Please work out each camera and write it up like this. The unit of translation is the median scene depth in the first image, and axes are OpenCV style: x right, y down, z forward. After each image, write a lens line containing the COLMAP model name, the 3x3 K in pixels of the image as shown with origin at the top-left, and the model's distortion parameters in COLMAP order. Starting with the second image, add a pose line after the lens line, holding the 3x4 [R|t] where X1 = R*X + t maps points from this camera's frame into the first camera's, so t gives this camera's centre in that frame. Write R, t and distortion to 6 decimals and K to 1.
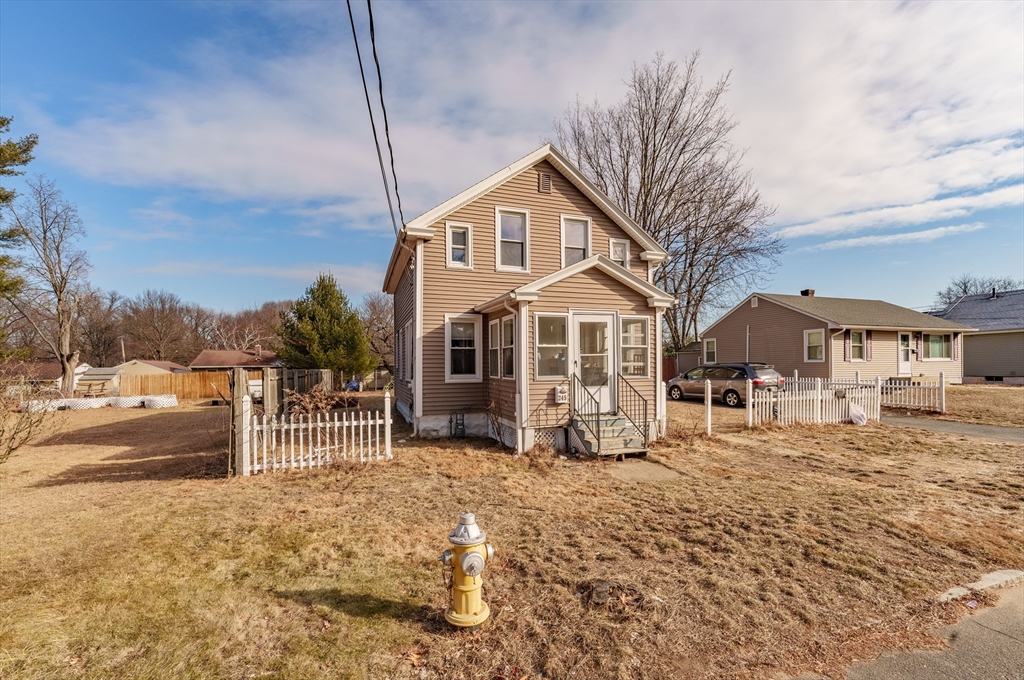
lens RADIAL K [[417.4, 0, 502.6], [0, 417.4, 363.2], [0, 0, 1]] dist [-0.002840, 0.000118]
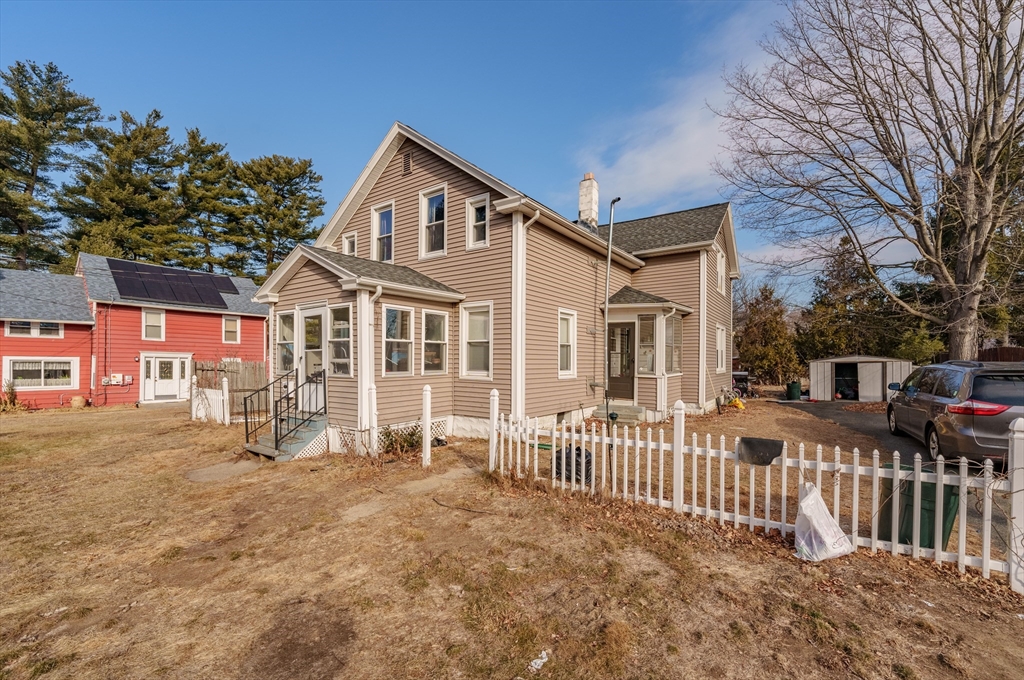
lens RADIAL K [[417.4, 0, 519.4], [0, 417.4, 364.3], [0, 0, 1]] dist [-0.002840, 0.000118]
pose [[0.594214, 0.019603, -0.804068, 1.207620], [-0.002040, 0.999736, 0.022866, -0.009878], [0.804304, -0.011946, 0.594098, 0.776408]]
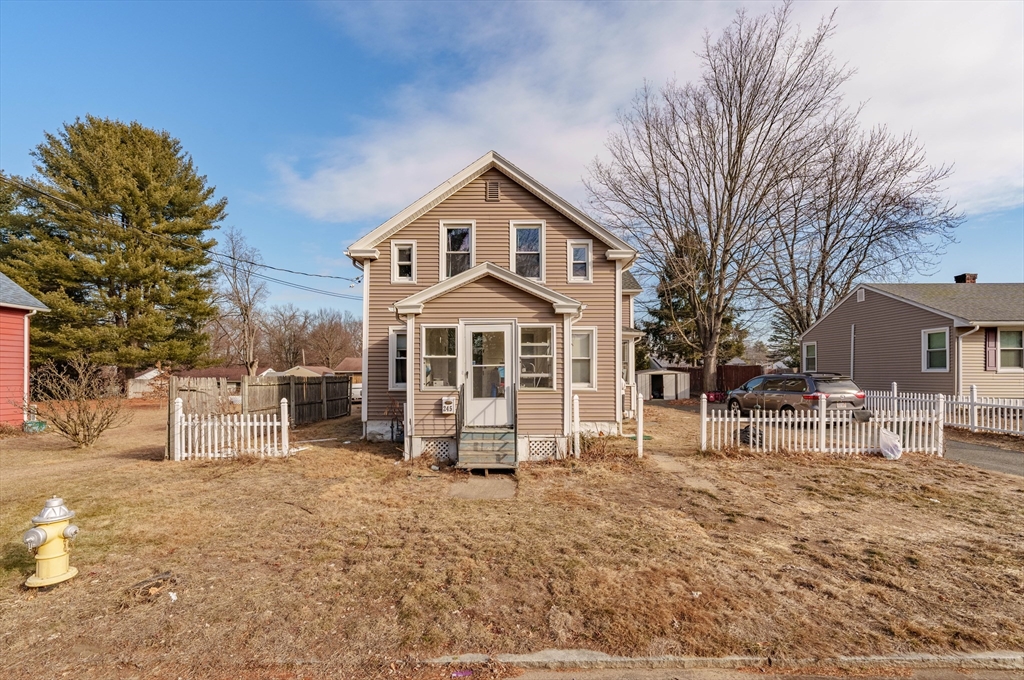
lens RADIAL K [[417.4, 0, 506.2], [0, 417.4, 369.5], [0, 0, 1]] dist [-0.002840, 0.000118]
pose [[0.945797, 0.004539, -0.324727, 0.547951], [-0.003985, 0.999989, 0.002369, -0.012677], [0.324735, -0.000946, 0.945805, 0.087964]]
